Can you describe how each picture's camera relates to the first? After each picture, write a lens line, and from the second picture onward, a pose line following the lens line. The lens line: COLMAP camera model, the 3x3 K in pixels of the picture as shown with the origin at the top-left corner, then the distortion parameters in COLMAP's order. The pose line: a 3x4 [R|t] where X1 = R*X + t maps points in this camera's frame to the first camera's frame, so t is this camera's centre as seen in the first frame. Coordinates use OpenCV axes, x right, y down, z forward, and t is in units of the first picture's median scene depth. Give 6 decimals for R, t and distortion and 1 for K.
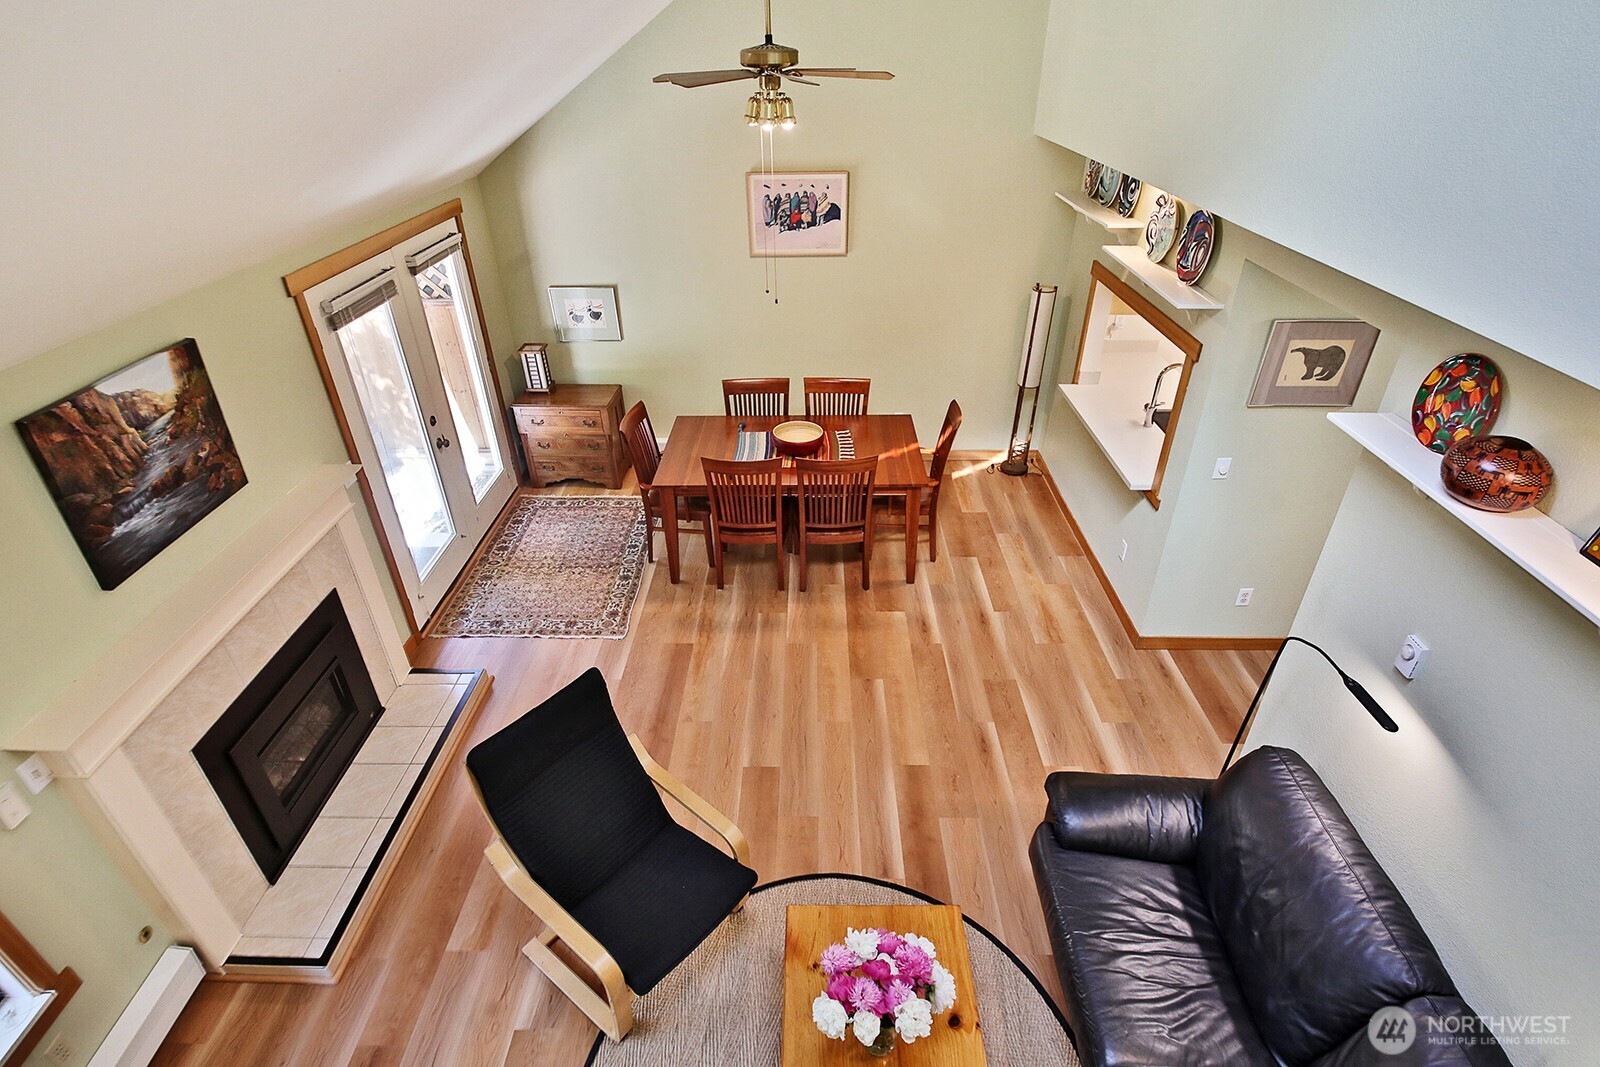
lens RADIAL K [[808.7, 0, 811.6], [0, 808.7, 526.9], [0, 0, 1]] dist [0.042537, -0.000774]
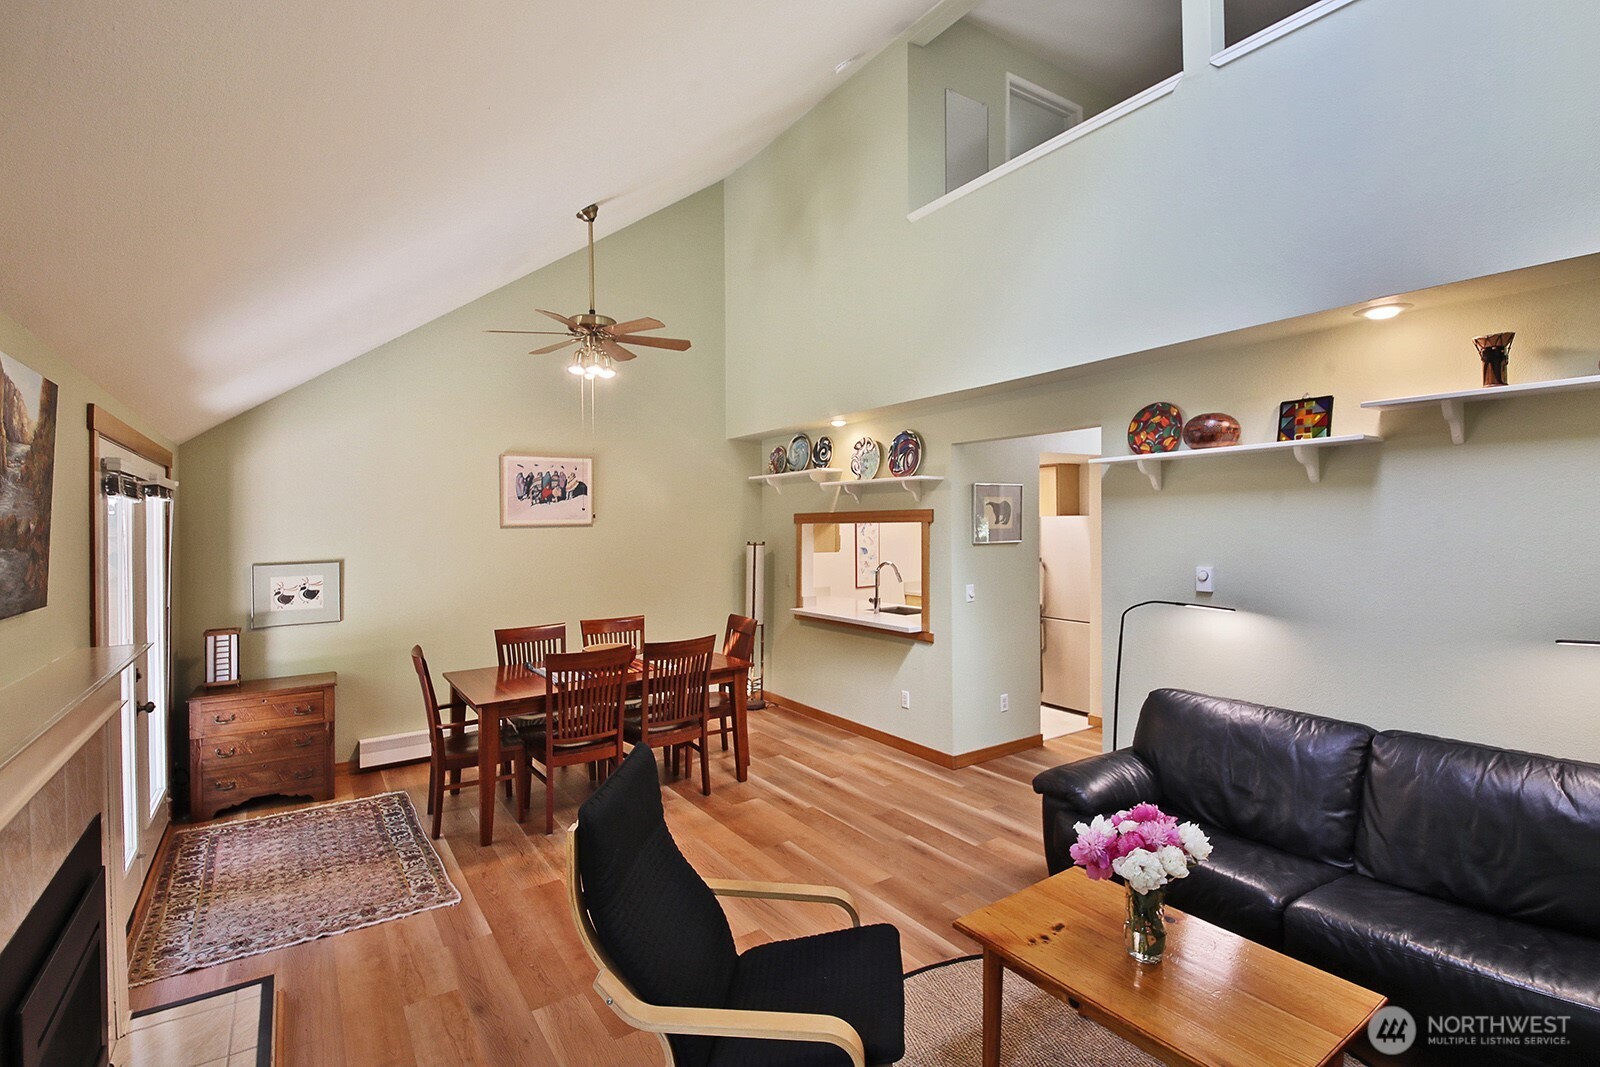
lens RADIAL K [[732.1, 0, 804.0], [0, 732.1, 521.6], [0, 0, 1]] dist [0.016581, -0.000569]
pose [[0.822005, -0.000768, 0.569479, -0.305685], [0.301268, 0.849193, -0.433716, 0.196543], [-0.483264, 0.528082, 0.698272, 0.153683]]
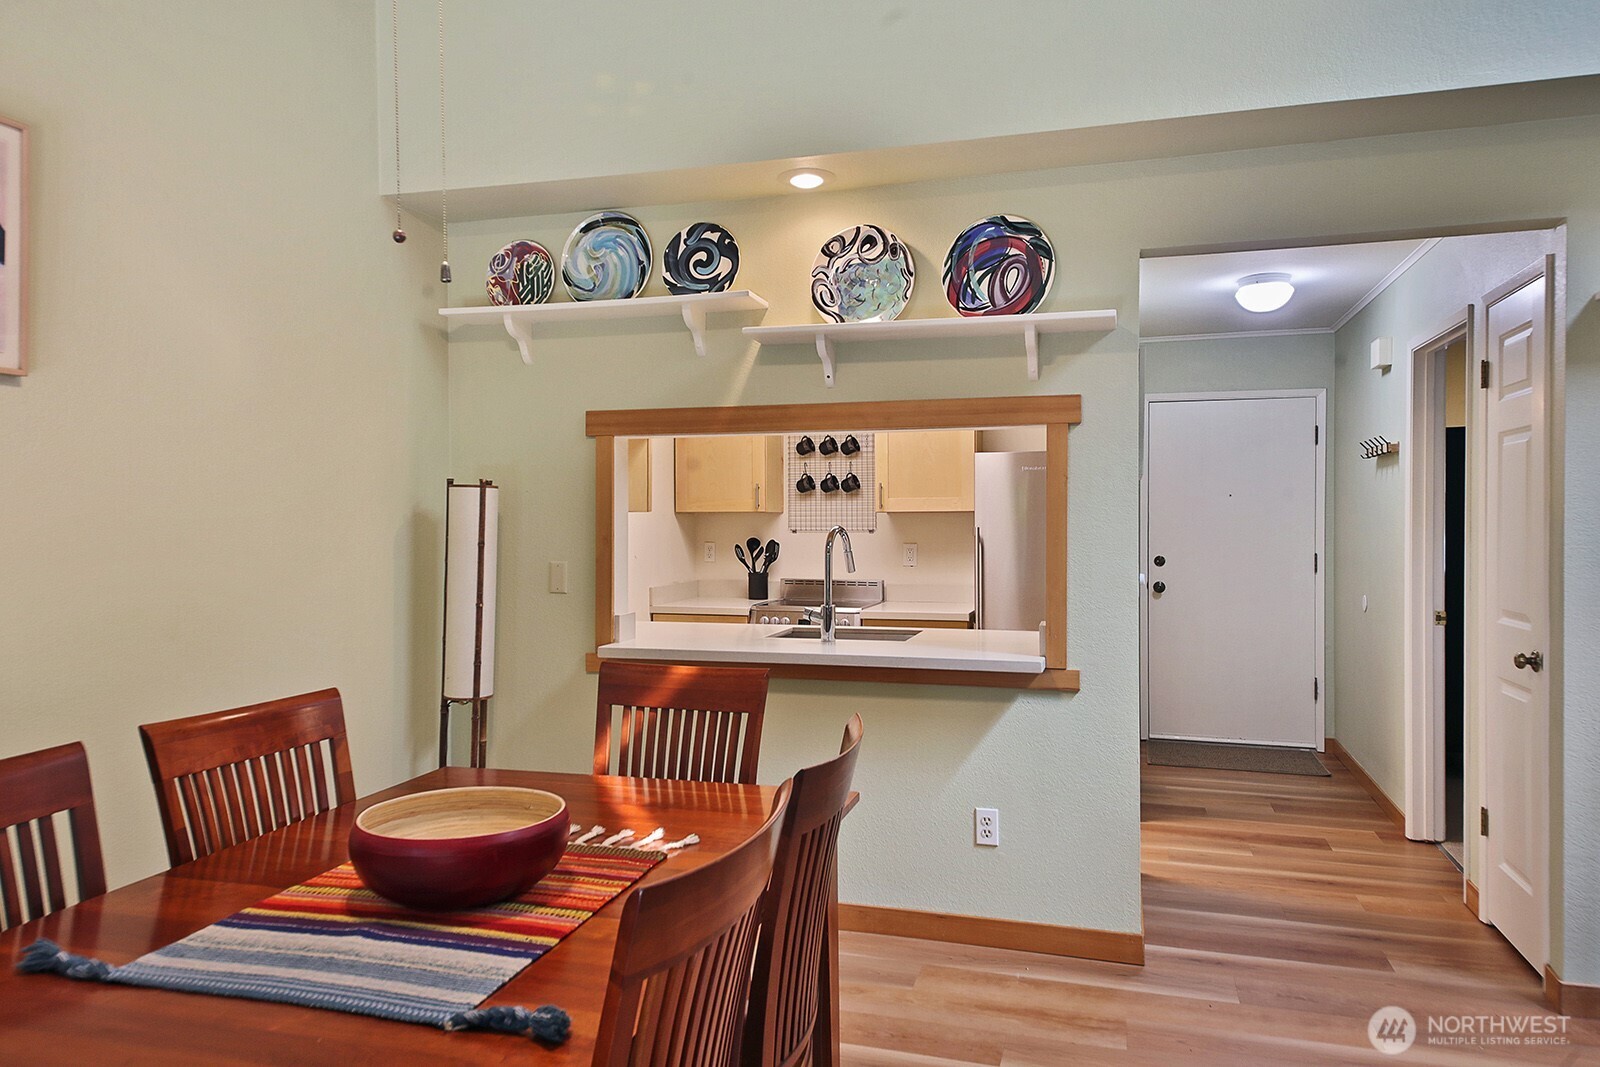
lens RADIAL K [[1098.4, 0, 787.6], [0, 1098.4, 528.9], [0, 0, 1]] dist [0.042701, -0.000241]
pose [[0.274774, 0.004826, 0.961497, -0.294400], [0.500444, 0.853146, -0.147298, -0.083307], [-0.821008, 0.521649, 0.232008, 0.721174]]
